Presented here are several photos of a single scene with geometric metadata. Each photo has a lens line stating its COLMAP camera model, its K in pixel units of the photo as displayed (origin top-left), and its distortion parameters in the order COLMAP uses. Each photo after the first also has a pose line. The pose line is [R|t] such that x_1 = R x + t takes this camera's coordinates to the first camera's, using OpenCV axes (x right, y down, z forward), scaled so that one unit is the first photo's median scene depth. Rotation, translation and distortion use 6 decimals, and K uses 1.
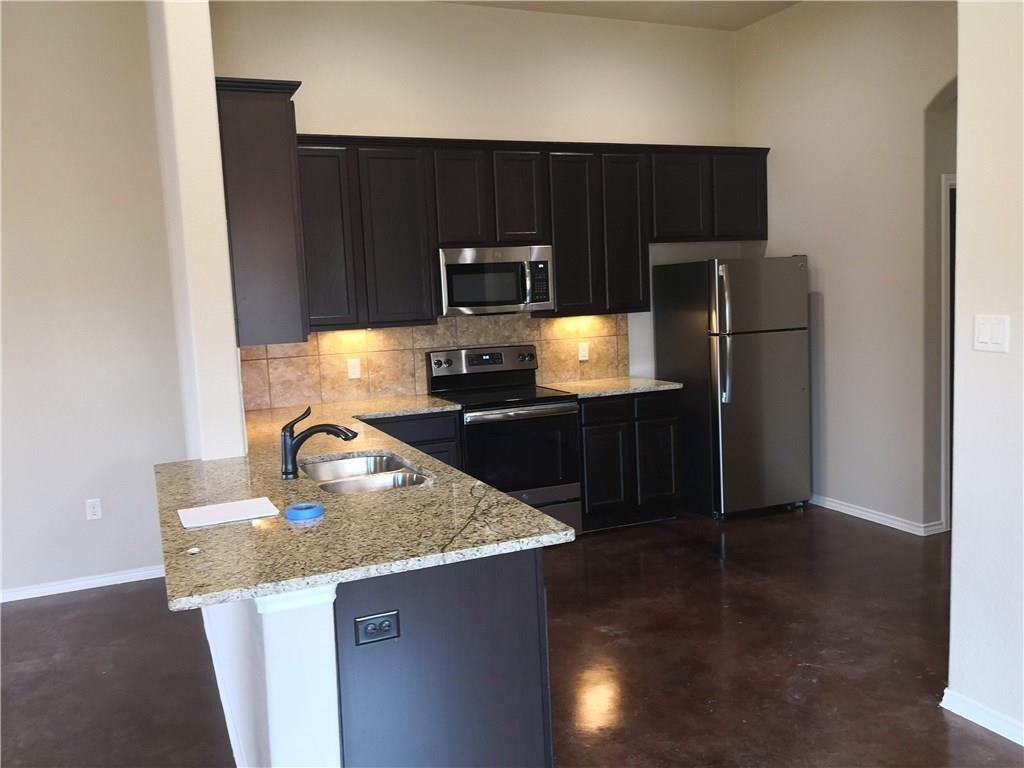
lens RADIAL K [[895.6, 0, 512.0], [0, 895.6, 384.0], [0, 0, 1]] dist [0.015772, -0.016547]
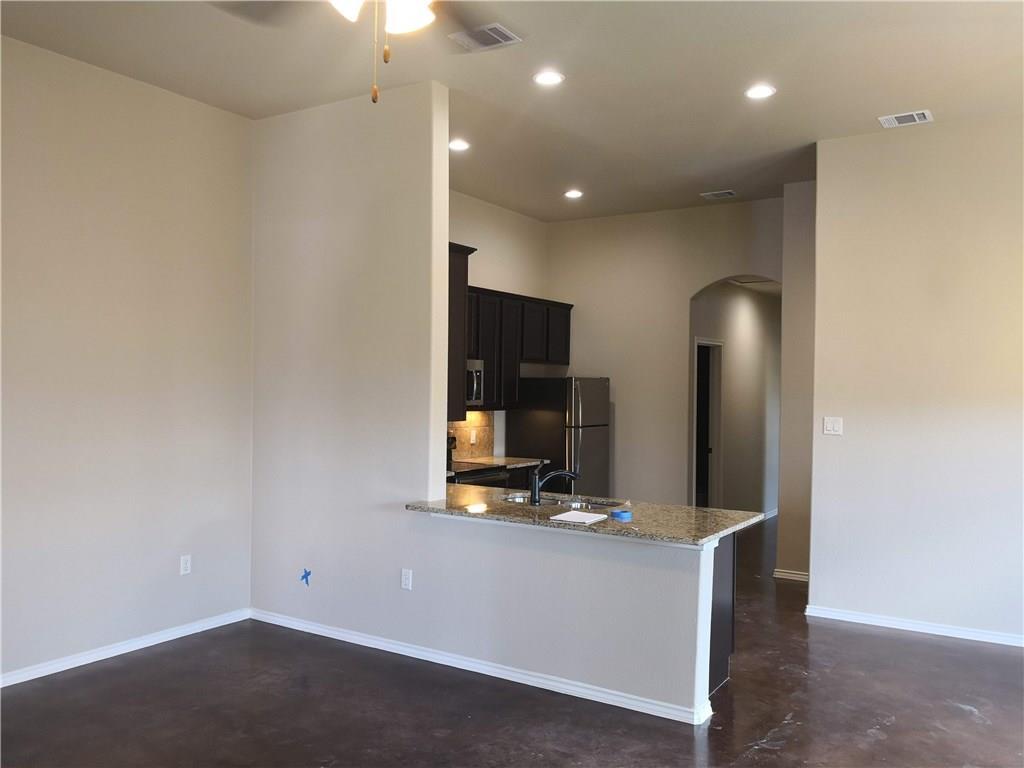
lens RADIAL K [[895.6, 0, 512.0], [0, 895.6, 384.0], [0, 0, 1]] dist [0.015772, -0.016547]
pose [[0.810396, 0.056885, 0.583115, -0.697315], [0.011464, 0.993545, -0.112857, 0.039583], [-0.585770, 0.098144, 0.804513, -0.146978]]
